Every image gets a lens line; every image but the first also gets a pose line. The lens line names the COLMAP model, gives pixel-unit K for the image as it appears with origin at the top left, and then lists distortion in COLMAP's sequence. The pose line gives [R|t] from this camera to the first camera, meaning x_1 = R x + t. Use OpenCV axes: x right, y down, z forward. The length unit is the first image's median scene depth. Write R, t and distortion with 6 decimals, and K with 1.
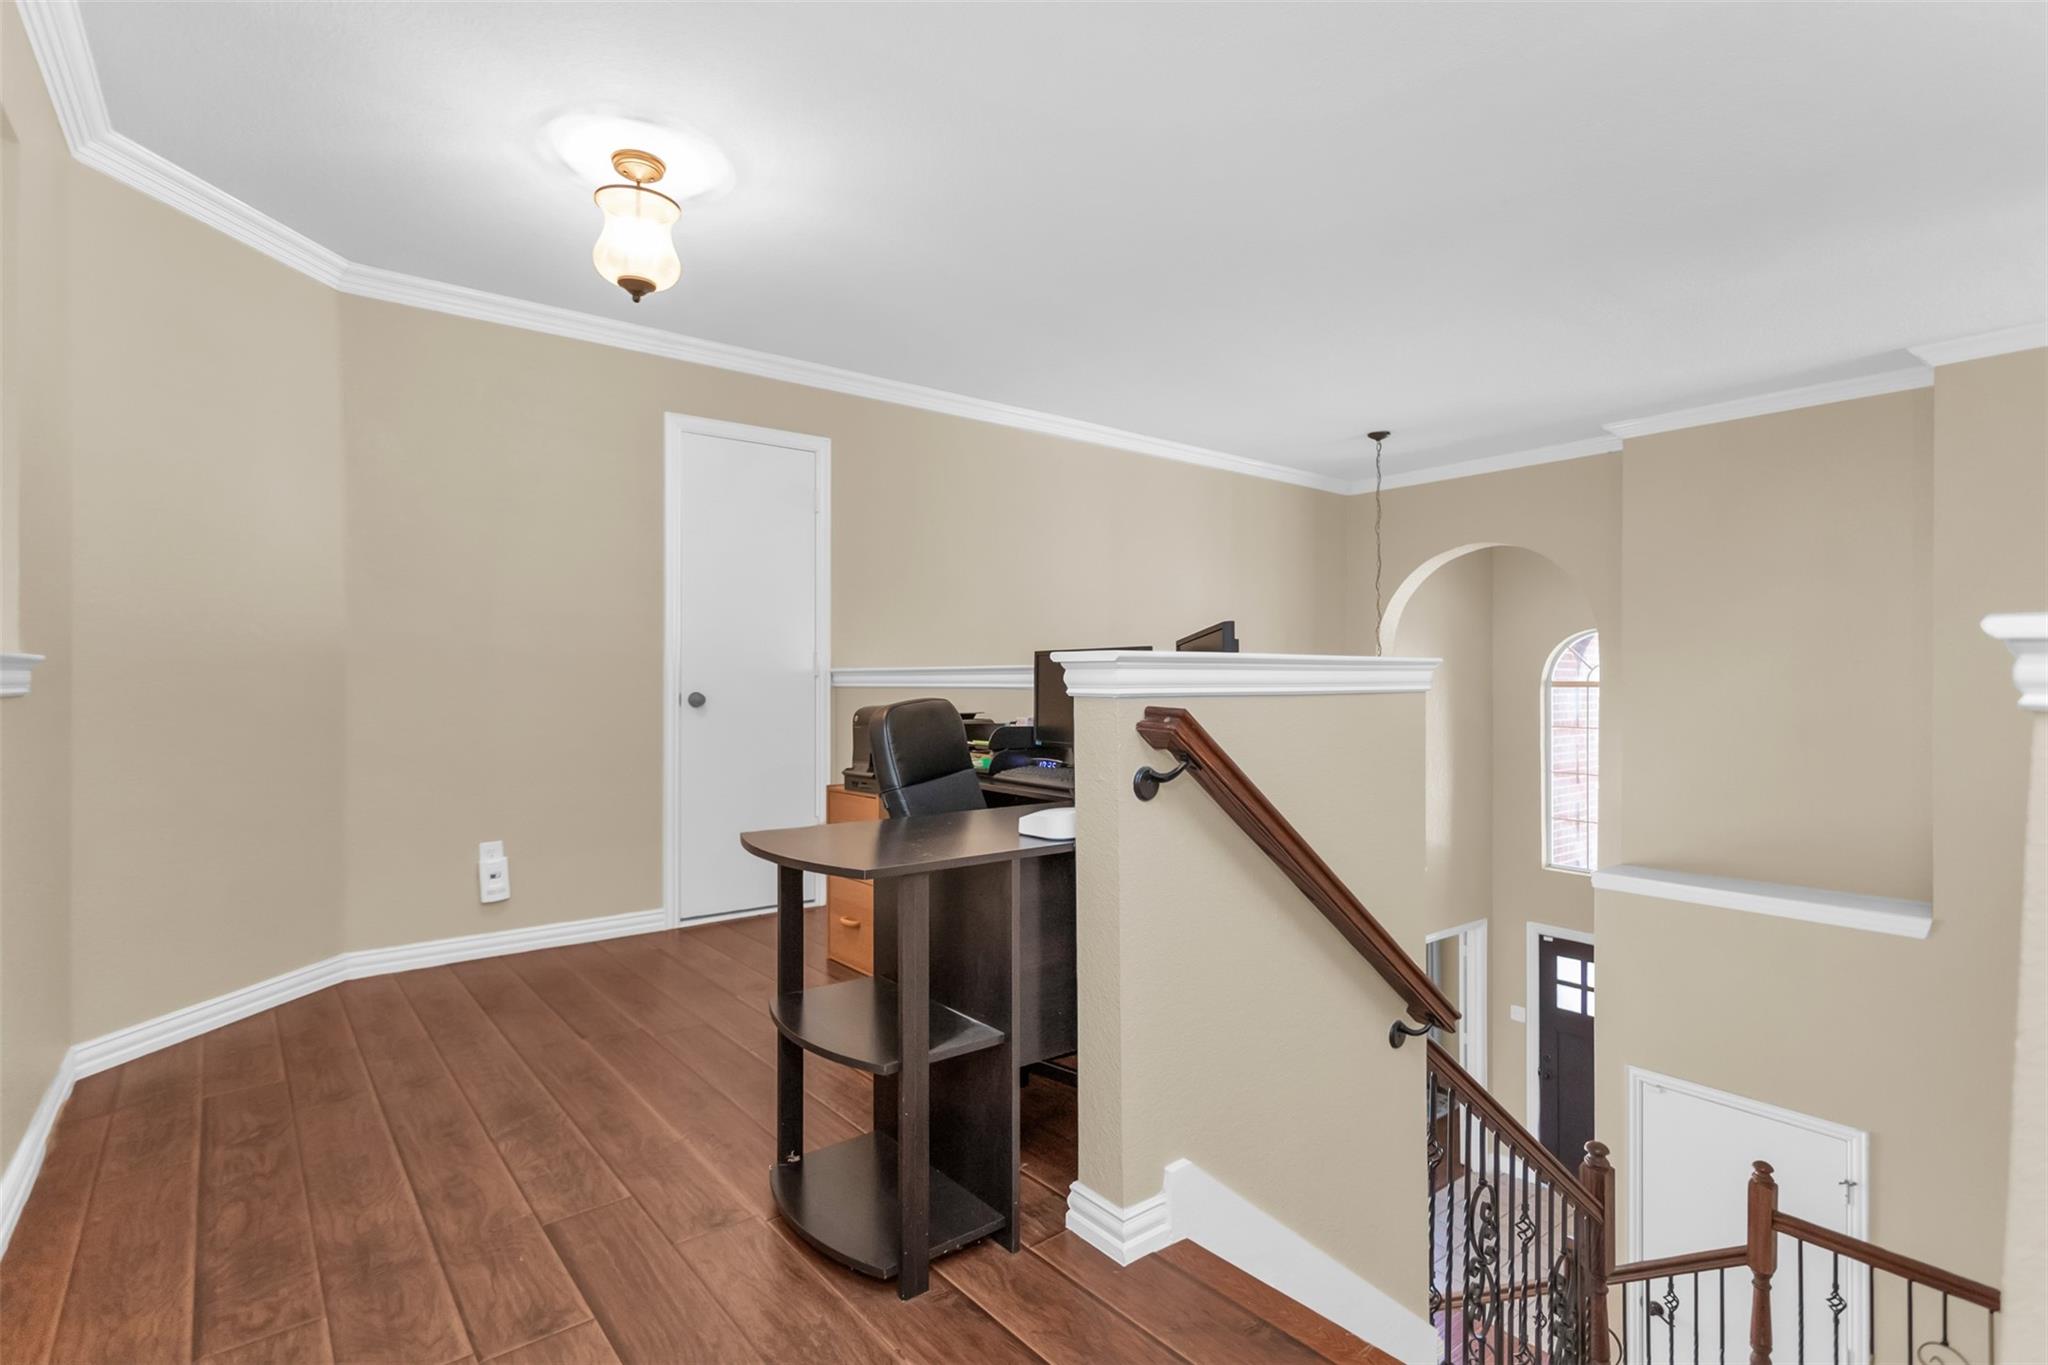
lens RADIAL K [[990.3, 0, 1022.7], [0, 990.3, 681.3], [0, 0, 1]] dist [0.001254, 0.001801]
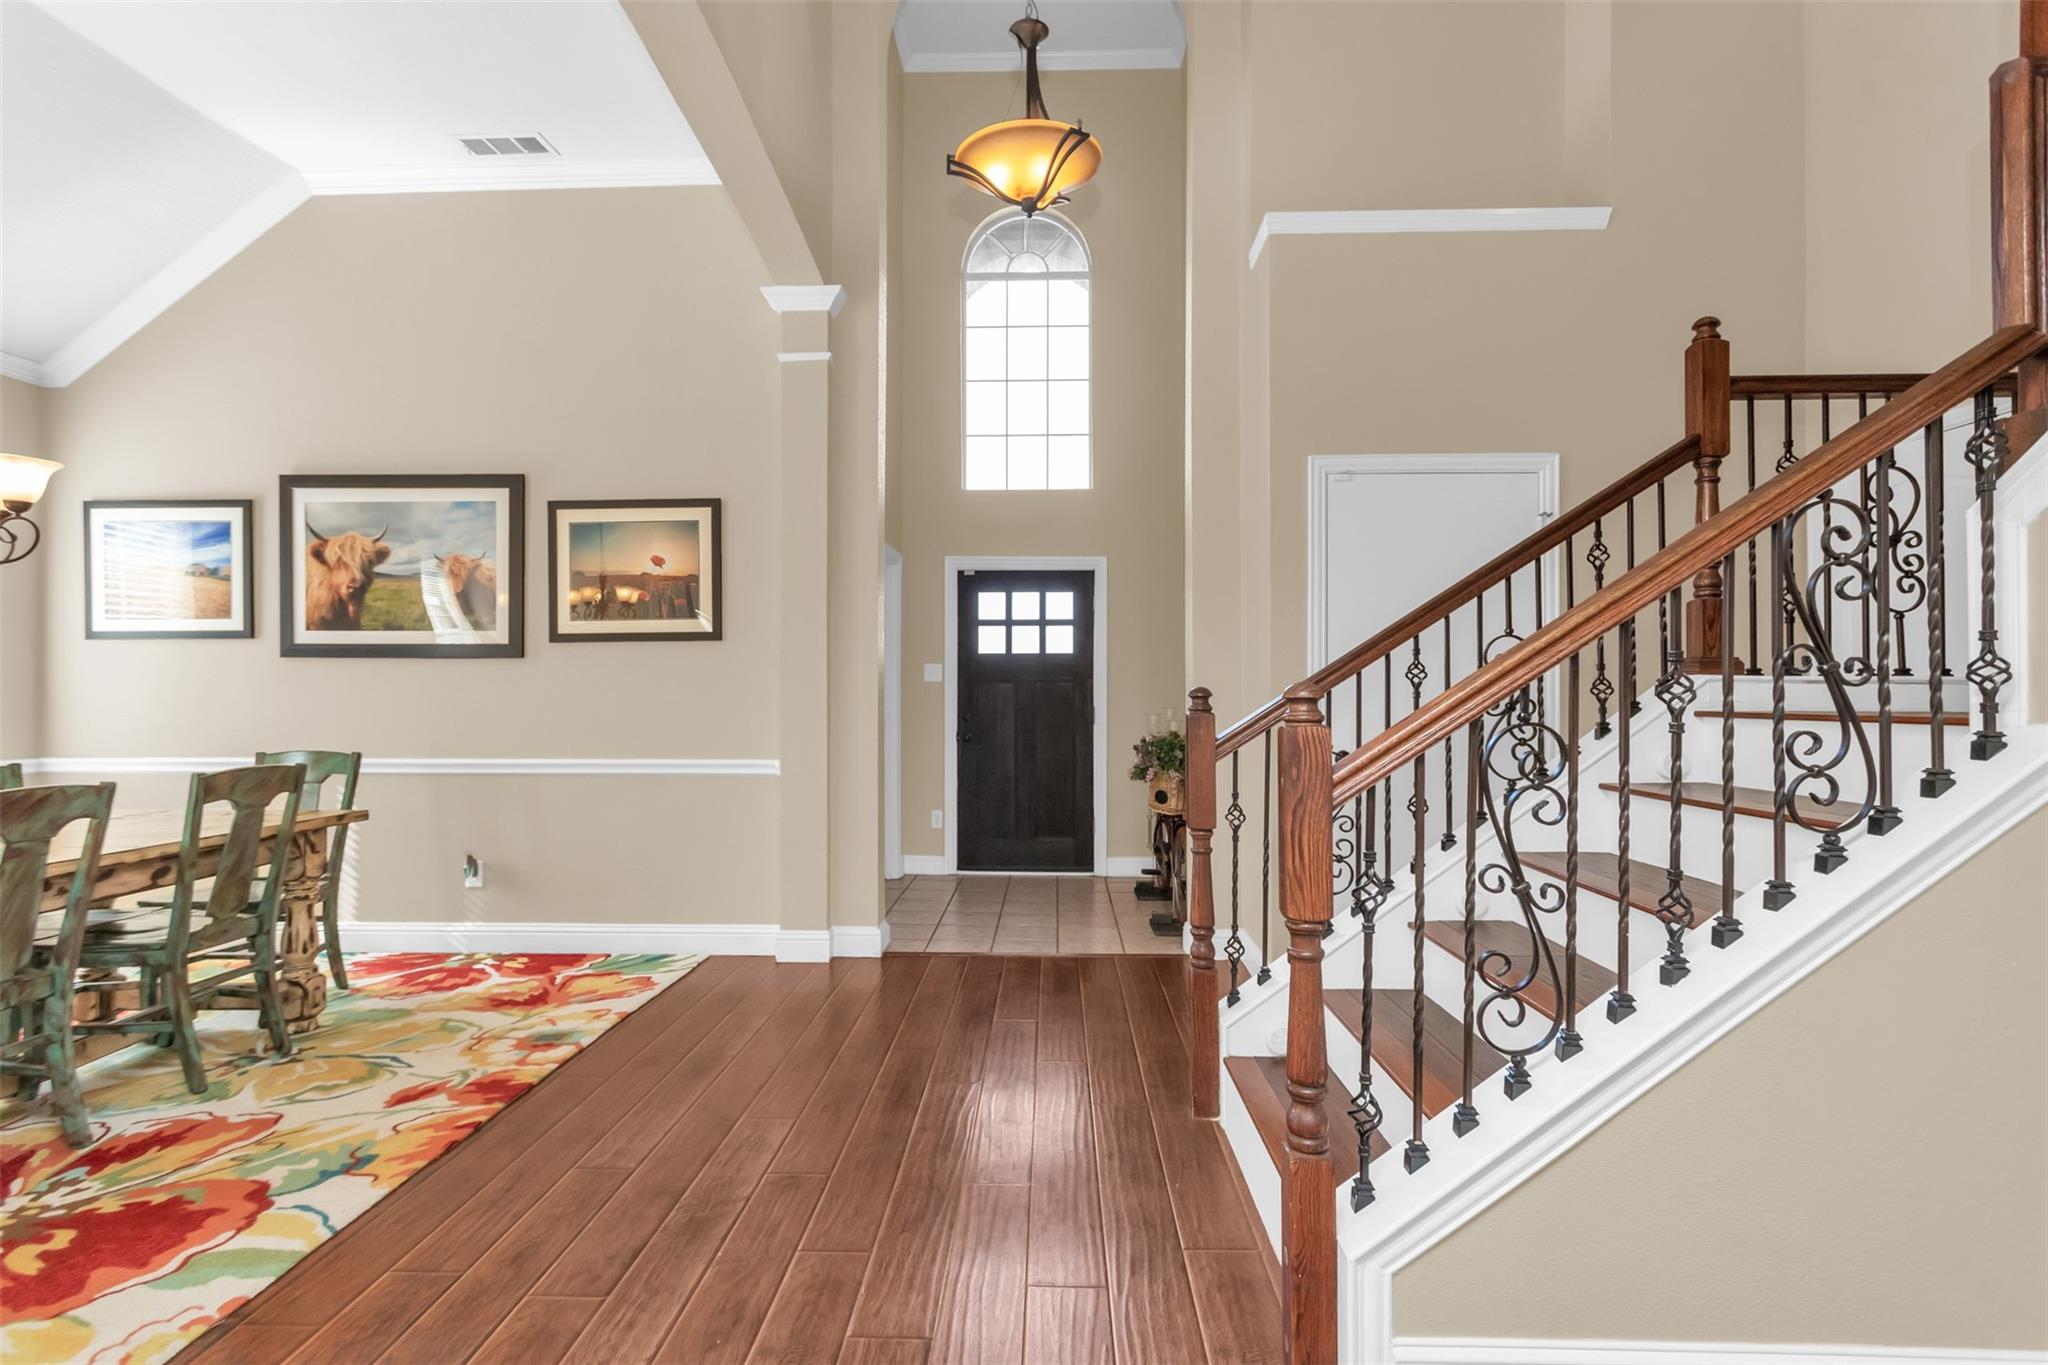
lens RADIAL K [[992.8, 0, 1021.8], [0, 992.8, 686.8], [0, 0, 1]] dist [0.002210, 0.001609]
pose [[0.649154, 0.001747, 0.760655, -0.120325], [0.001661, 0.999992, -0.003715, 0.572542], [-0.760655, 0.003675, 0.649146, 0.678487]]
